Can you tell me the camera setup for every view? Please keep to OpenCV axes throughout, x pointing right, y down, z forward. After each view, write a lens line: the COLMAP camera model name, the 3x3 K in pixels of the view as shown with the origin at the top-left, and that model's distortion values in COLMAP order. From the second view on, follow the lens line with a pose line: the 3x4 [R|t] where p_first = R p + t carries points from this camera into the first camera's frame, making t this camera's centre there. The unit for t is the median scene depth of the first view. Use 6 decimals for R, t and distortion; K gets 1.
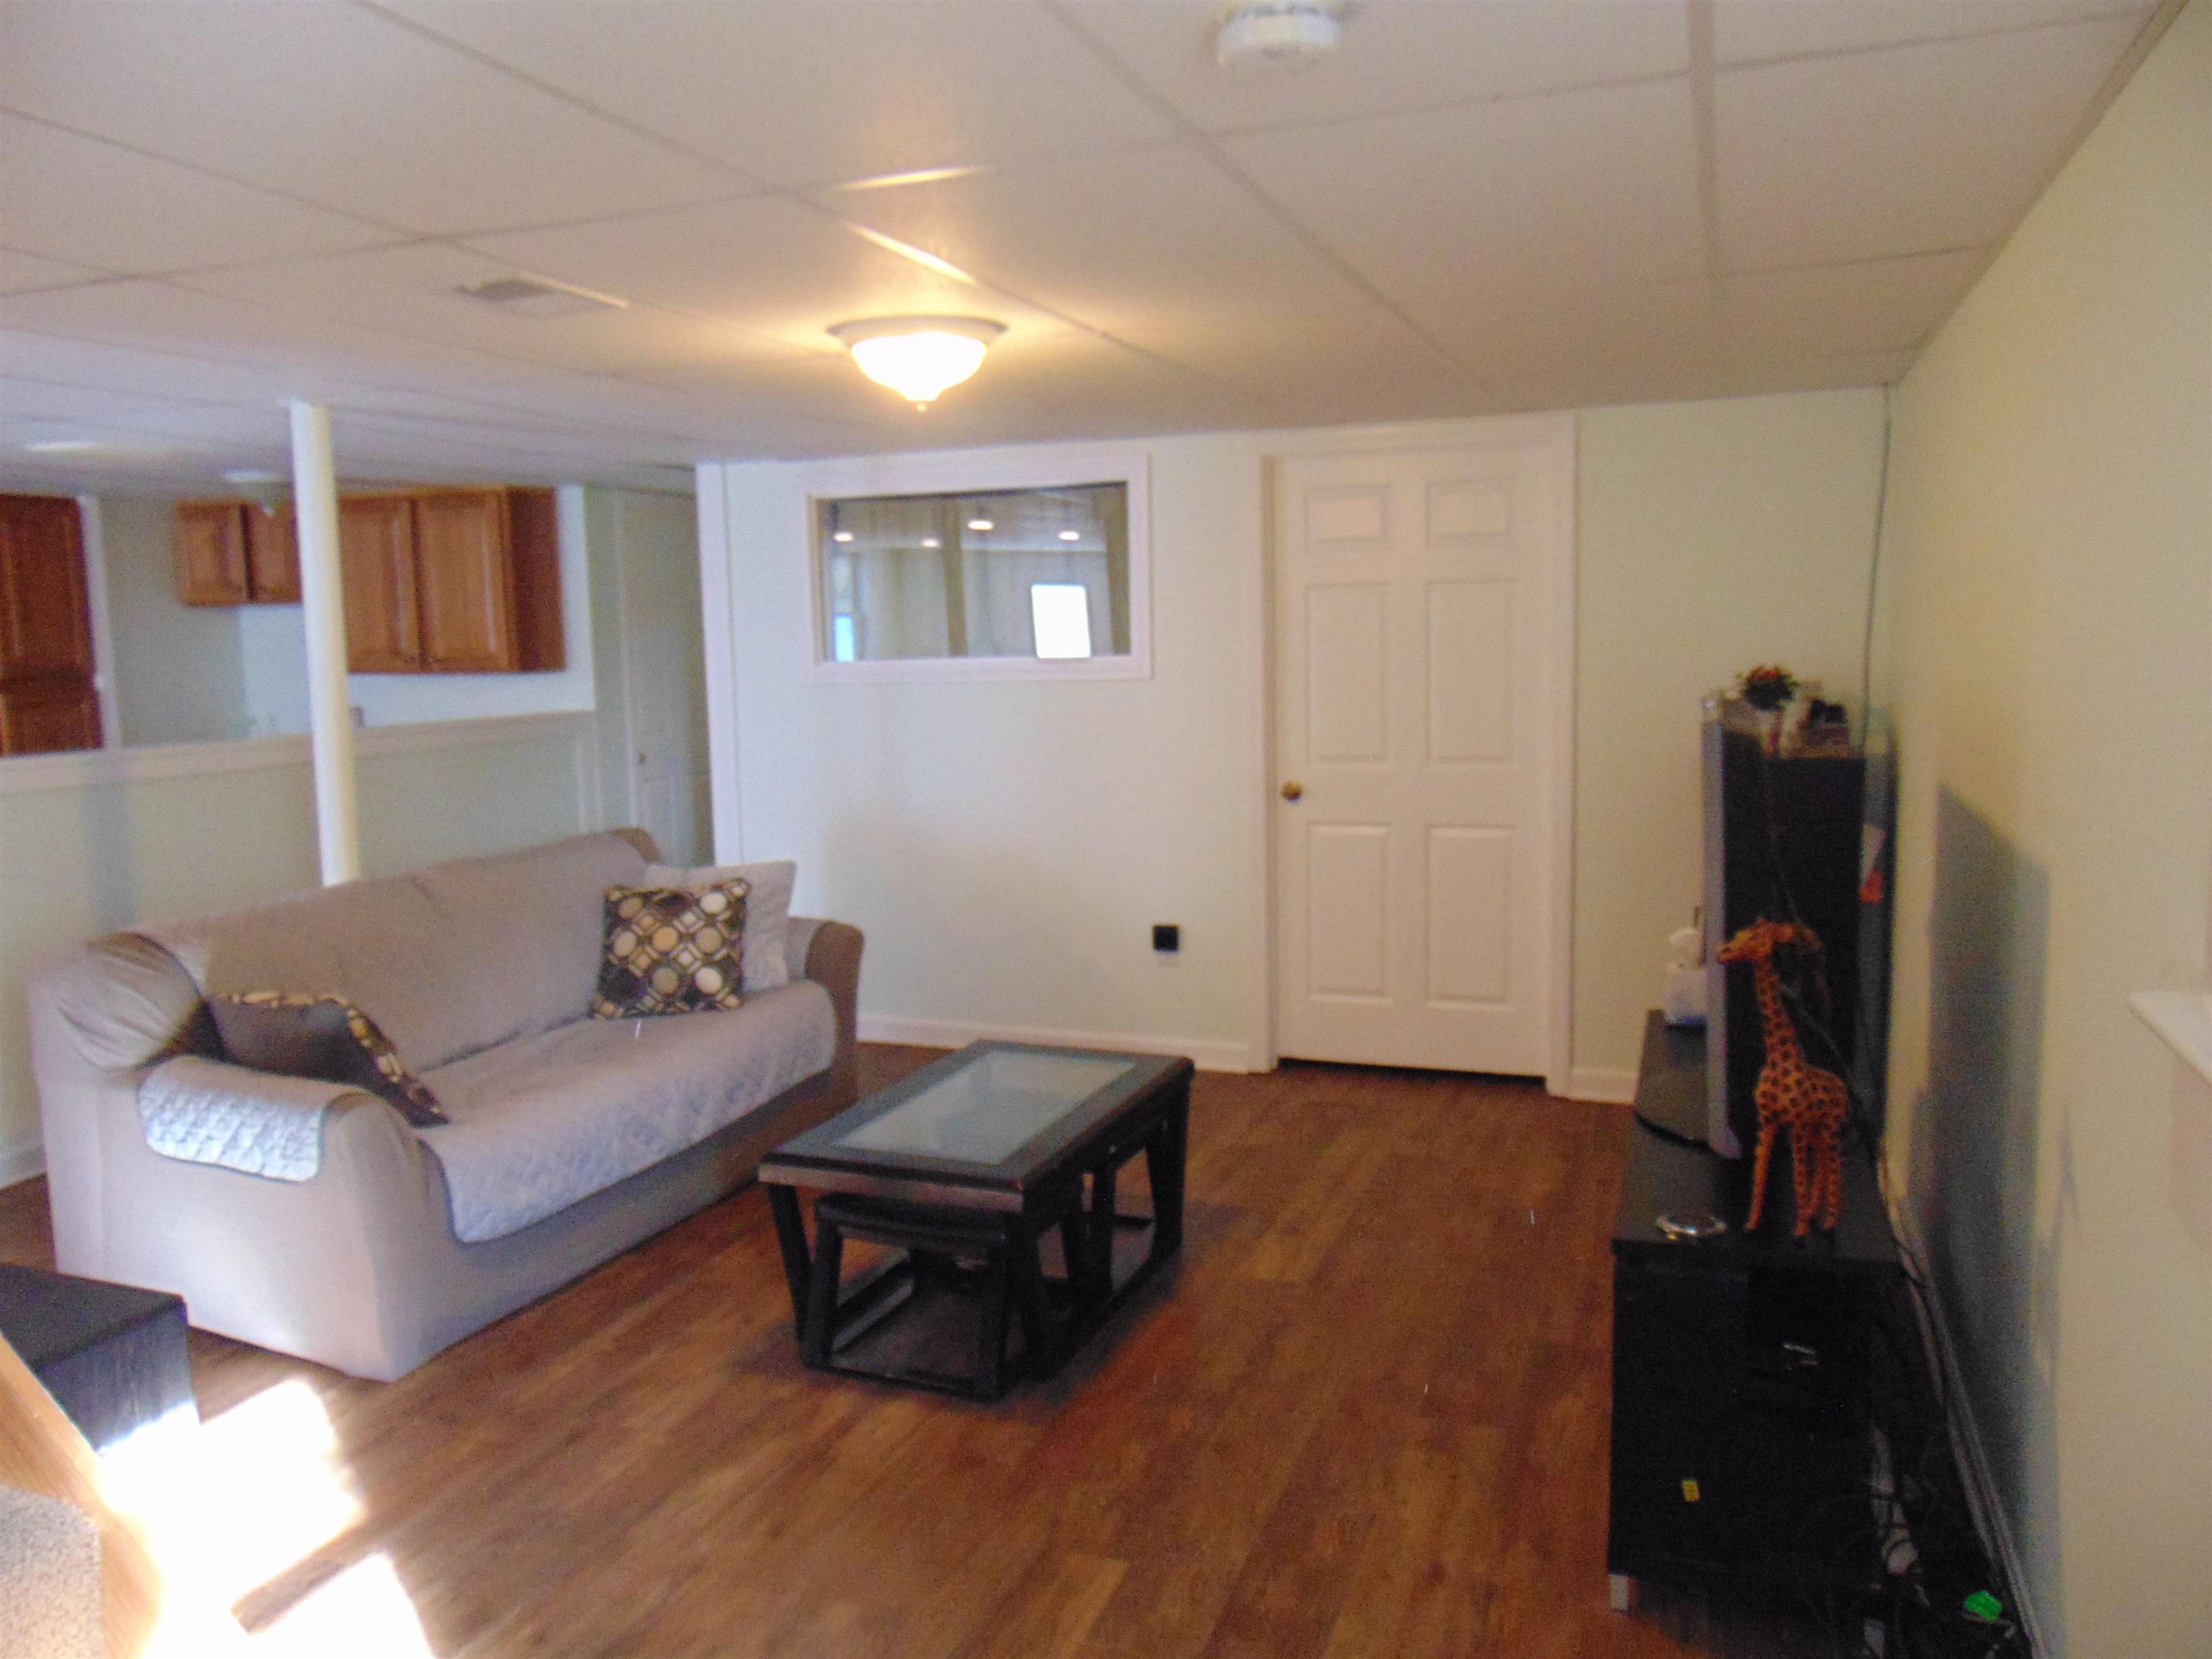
lens RADIAL K [[1654.9, 0, 1093.3], [0, 1654.9, 827.8], [0, 0, 1]] dist [-0.032422, 0.074481]
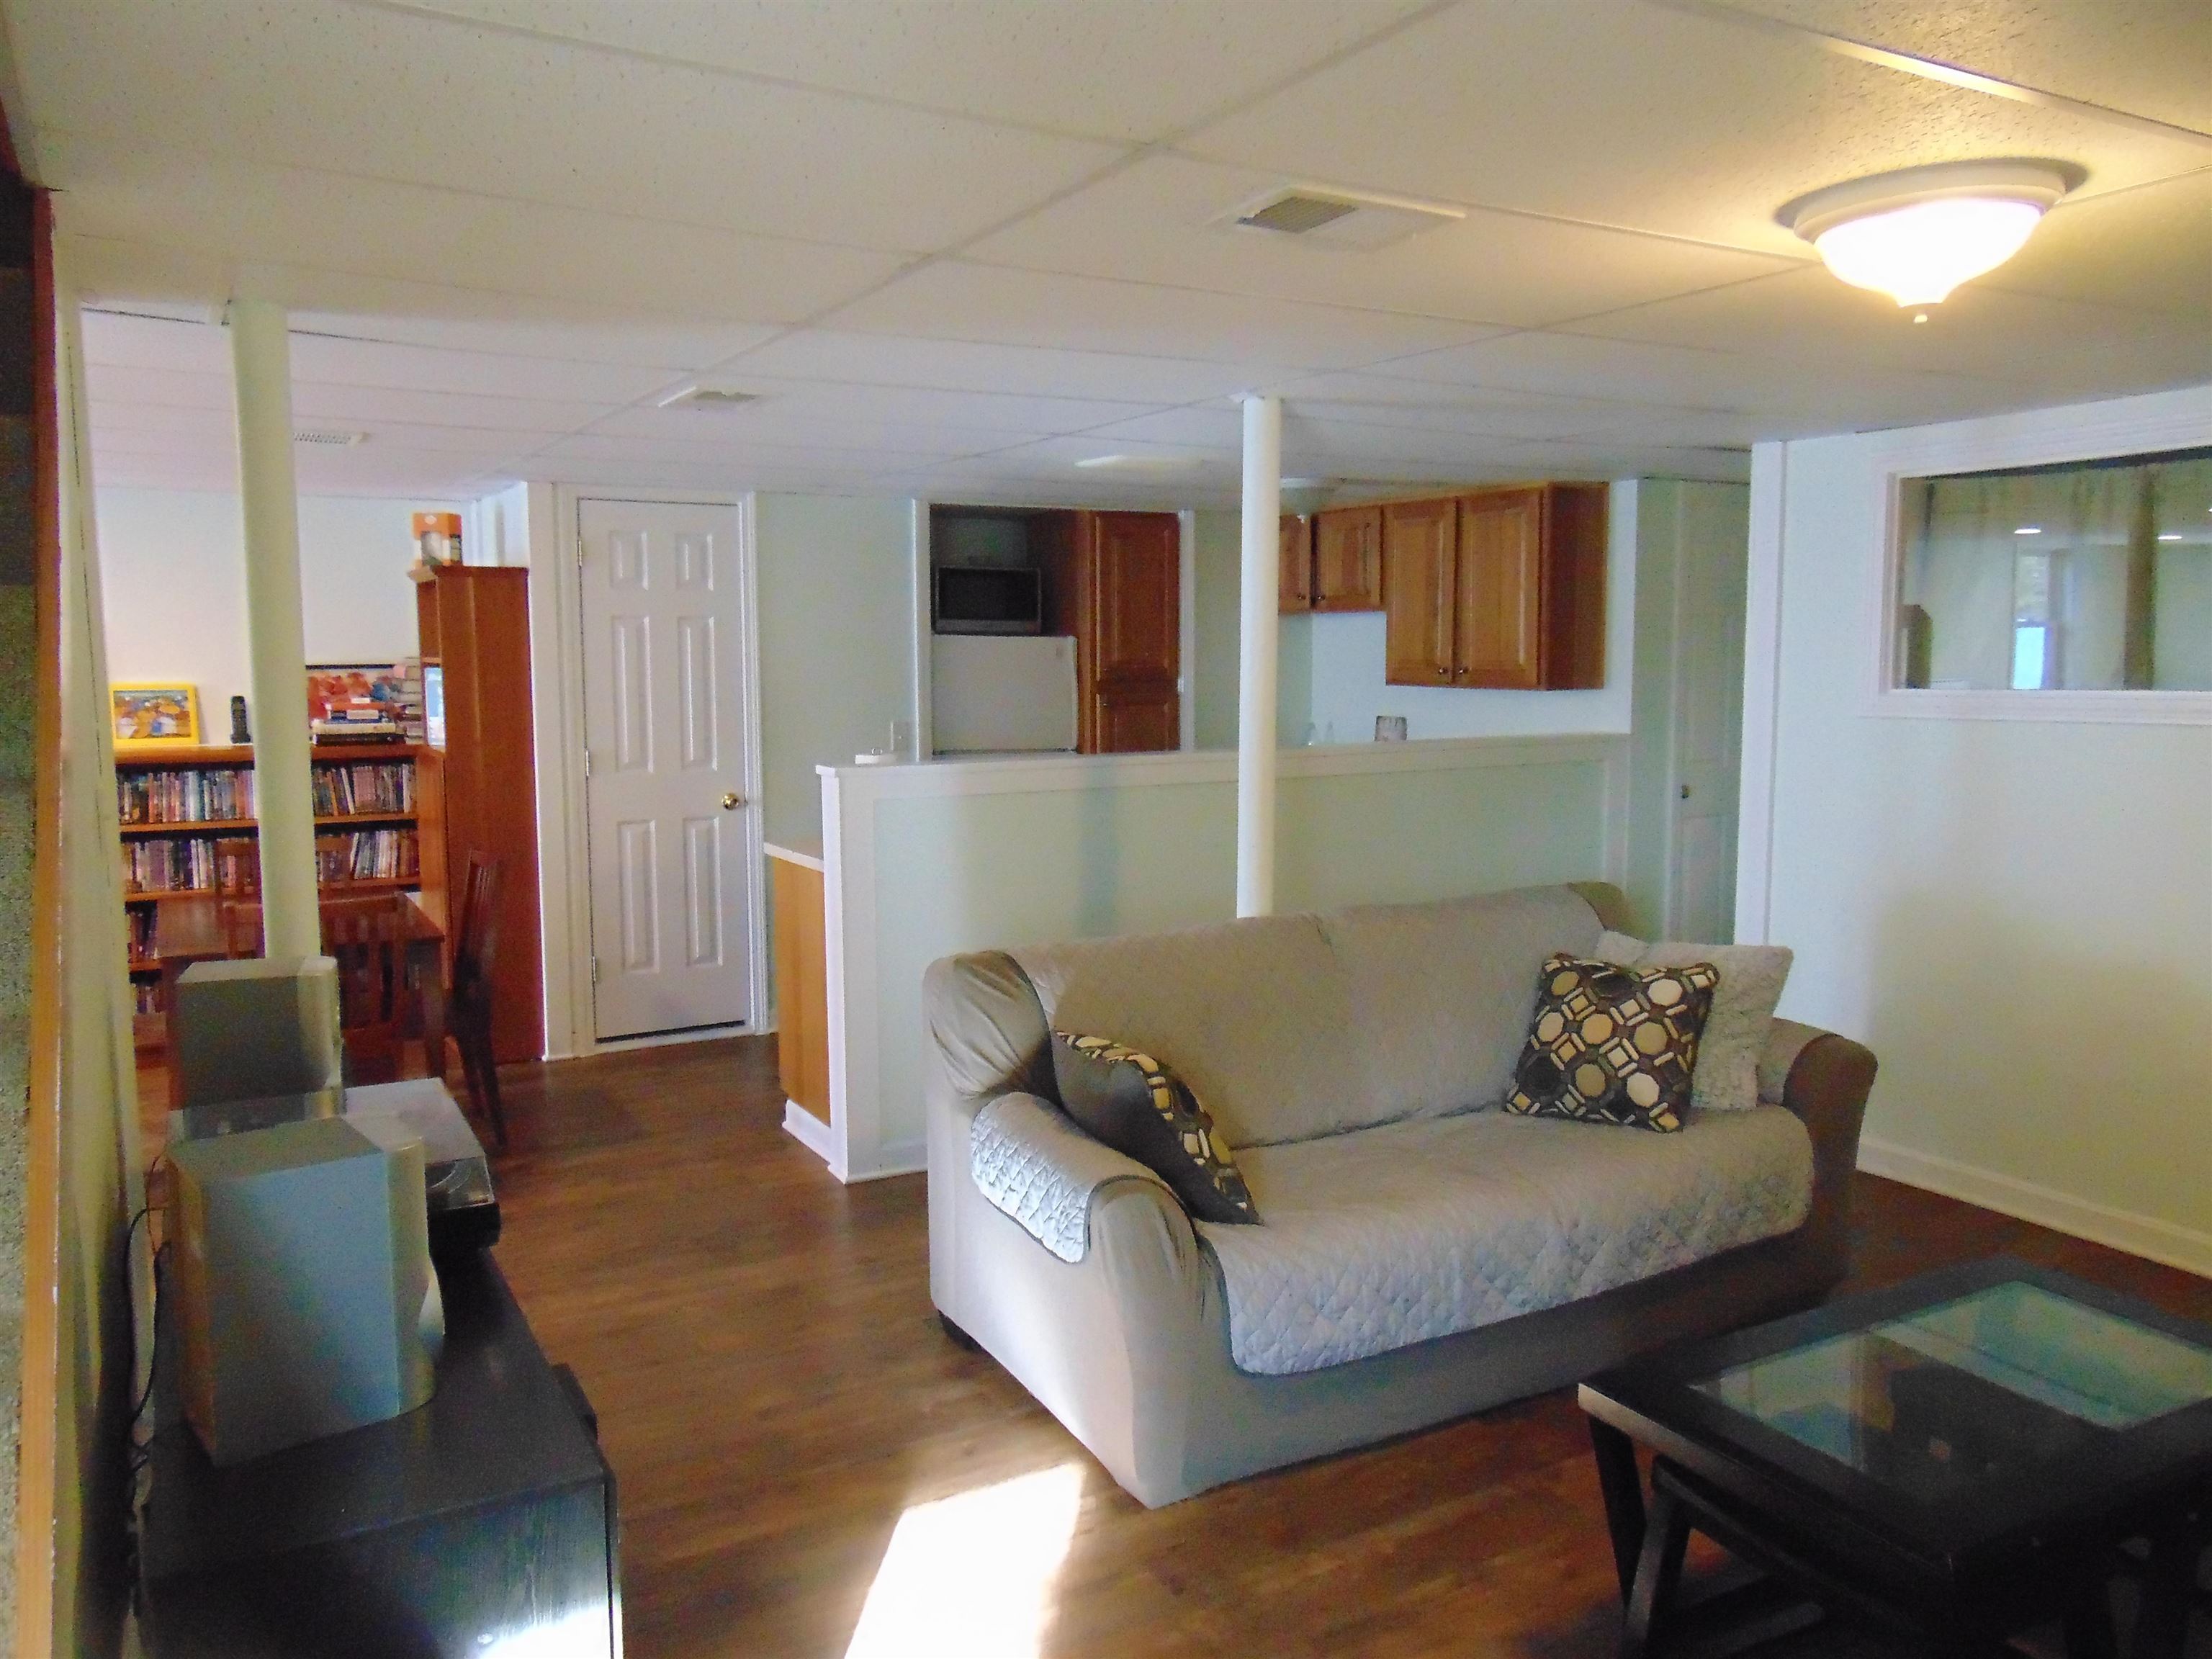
lens RADIAL K [[1654.9, 0, 1103.9], [0, 1654.9, 831.0], [0, 0, 1]] dist [-0.032422, 0.074481]
pose [[0.774757, 0.083347, -0.626741, 0.055196], [-0.084515, 0.996029, 0.027983, -0.033150], [0.626585, 0.031289, 0.778725, 0.228243]]
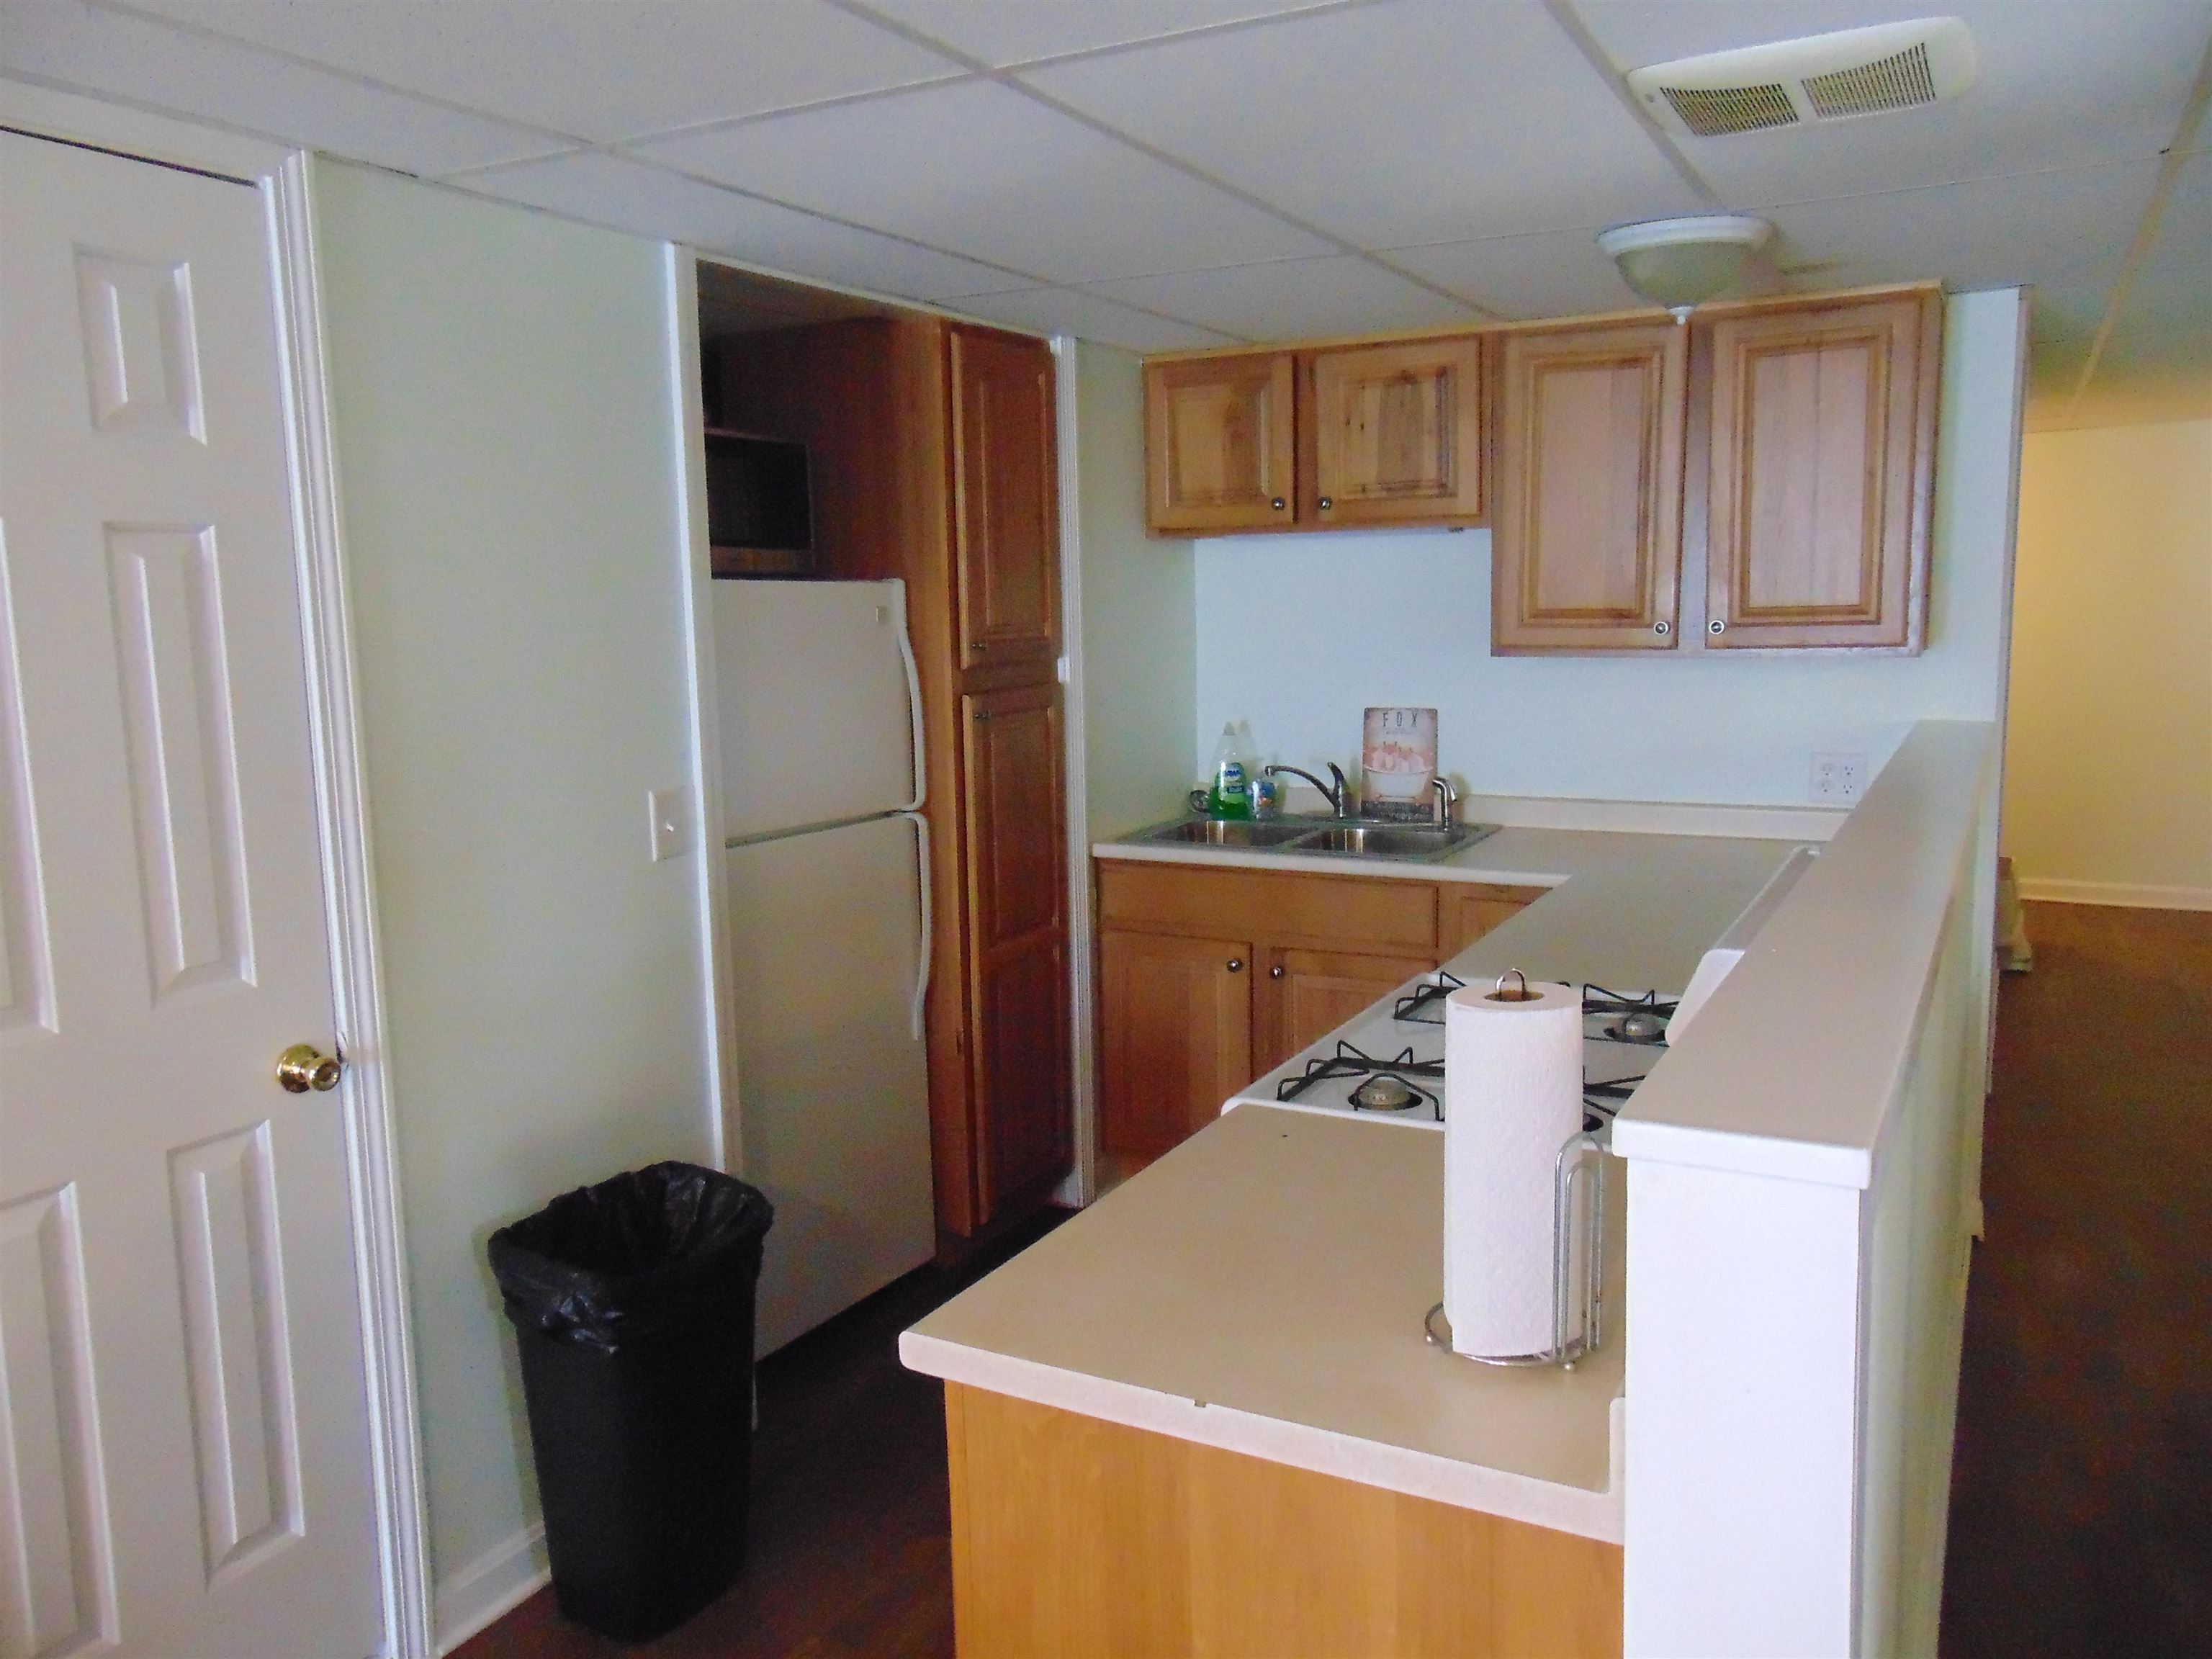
lens RADIAL K [[1654.9, 0, 1103.6], [0, 1654.9, 830.7], [0, 0, 1]] dist [-0.032422, 0.074481]
pose [[0.991448, 0.012754, -0.129881, -0.820482], [-0.009030, 0.999532, 0.029224, -0.079981], [0.130193, -0.027801, 0.991099, 0.699817]]
